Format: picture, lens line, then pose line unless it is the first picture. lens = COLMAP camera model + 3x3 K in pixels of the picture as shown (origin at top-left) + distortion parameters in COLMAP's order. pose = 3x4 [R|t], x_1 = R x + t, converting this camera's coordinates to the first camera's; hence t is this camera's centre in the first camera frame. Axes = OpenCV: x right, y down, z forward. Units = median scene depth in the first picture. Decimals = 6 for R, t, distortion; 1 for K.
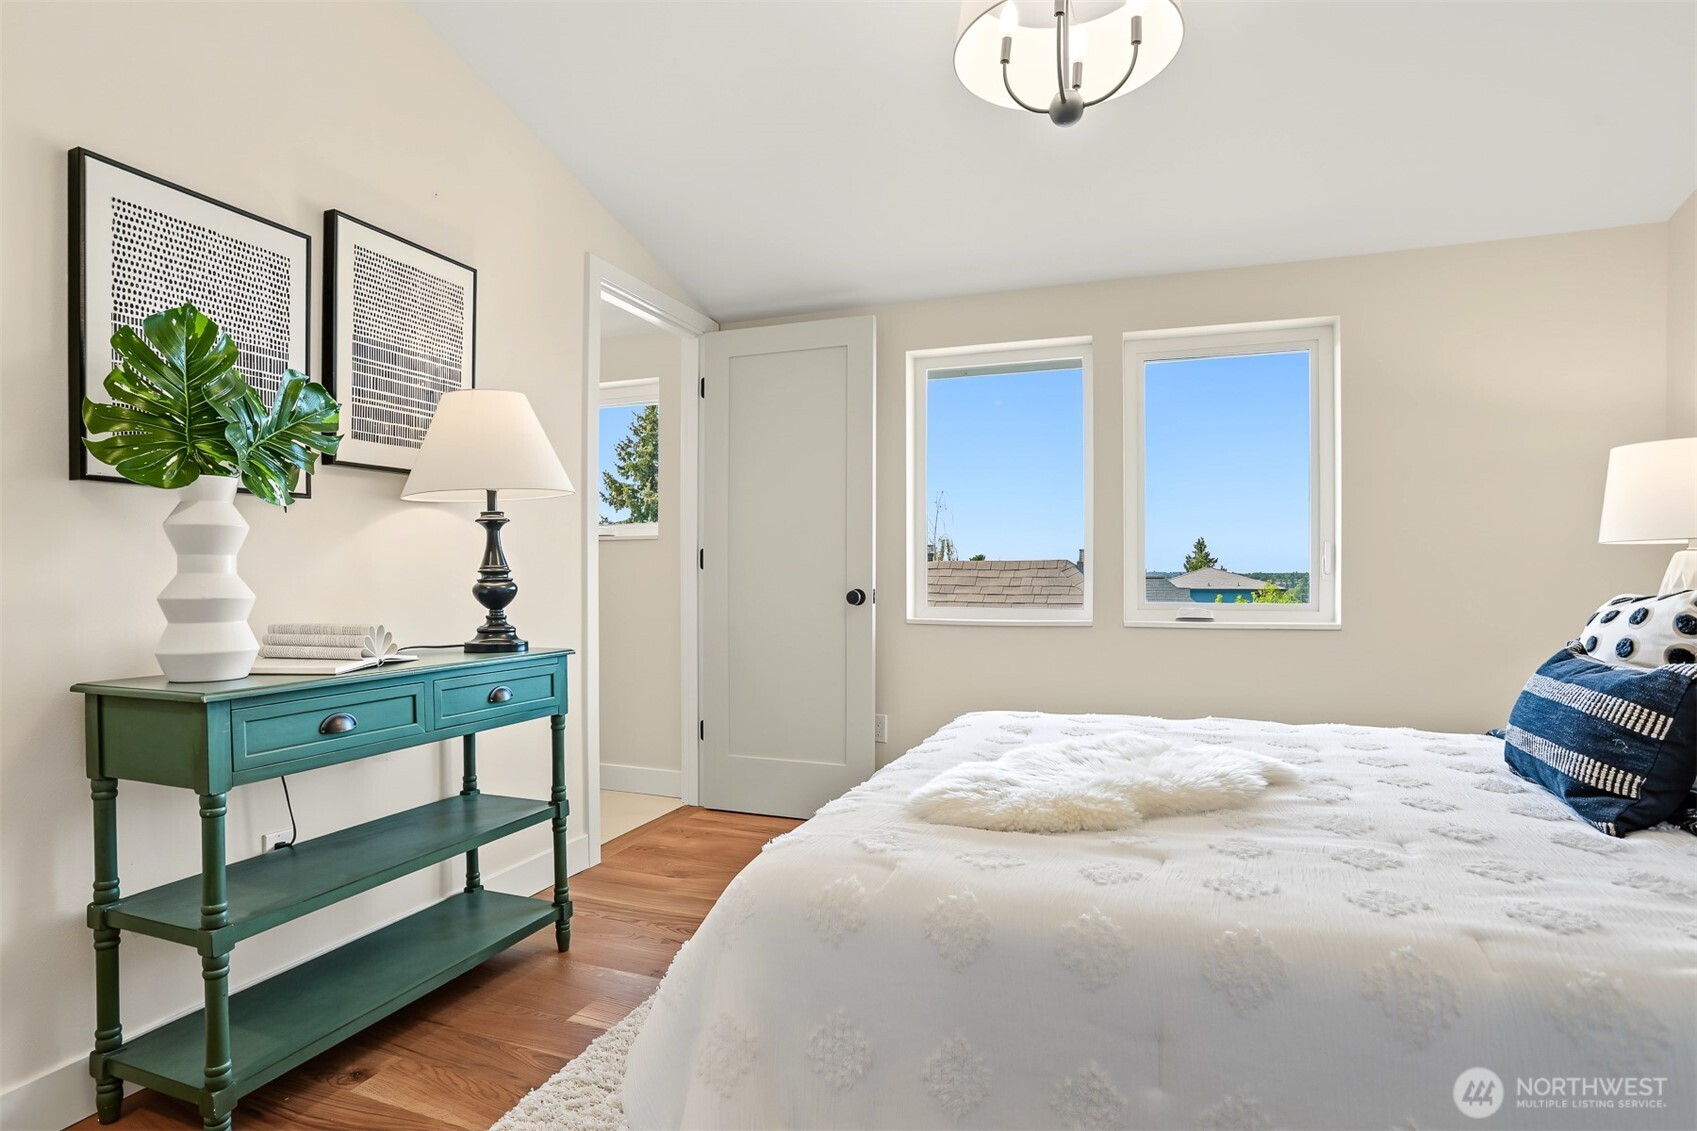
lens RADIAL K [[874.1, 0, 856.0], [0, 874.1, 571.9], [0, 0, 1]] dist [0.001296, 0.000148]
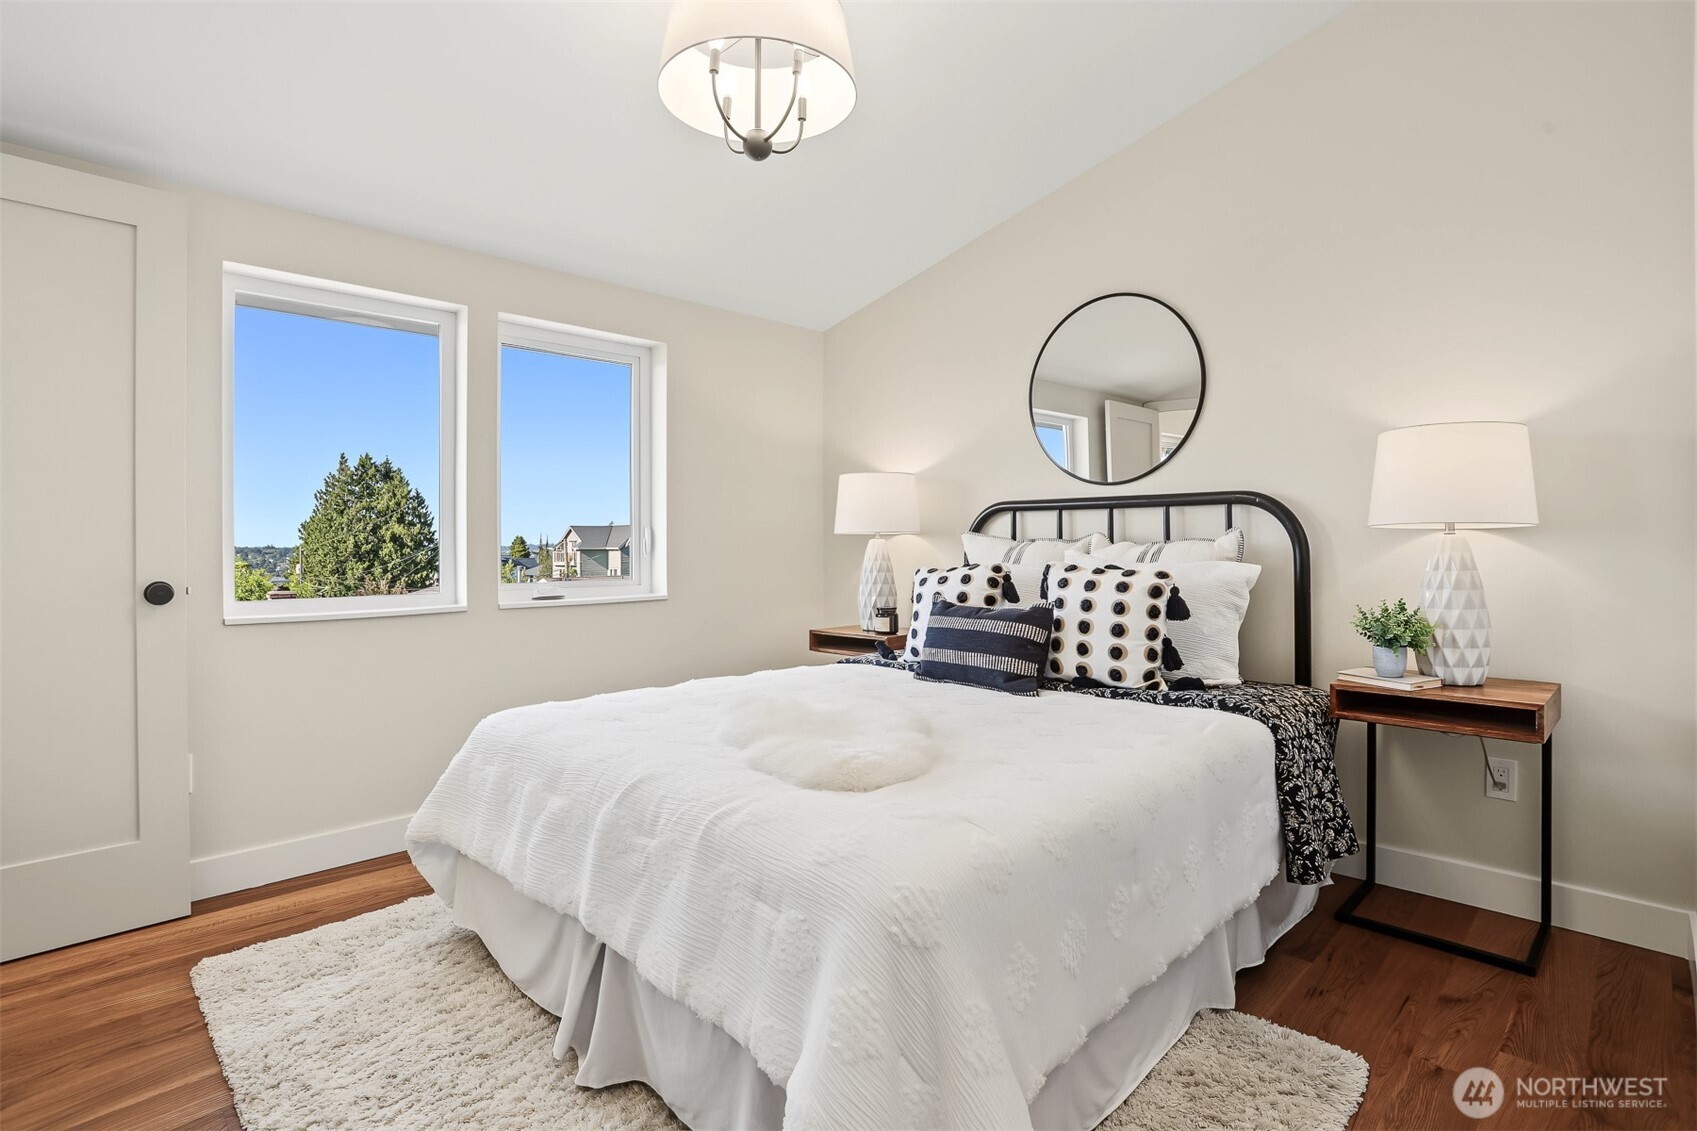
lens RADIAL K [[874.1, 0, 848.5], [0, 874.1, 557.2], [0, 0, 1]] dist [0.001296, 0.000148]
pose [[0.527774, -0.007052, 0.849355, -0.473447], [0.007096, 0.999967, 0.003893, 0.001338], [-0.849355, 0.003972, 0.527807, 0.213769]]
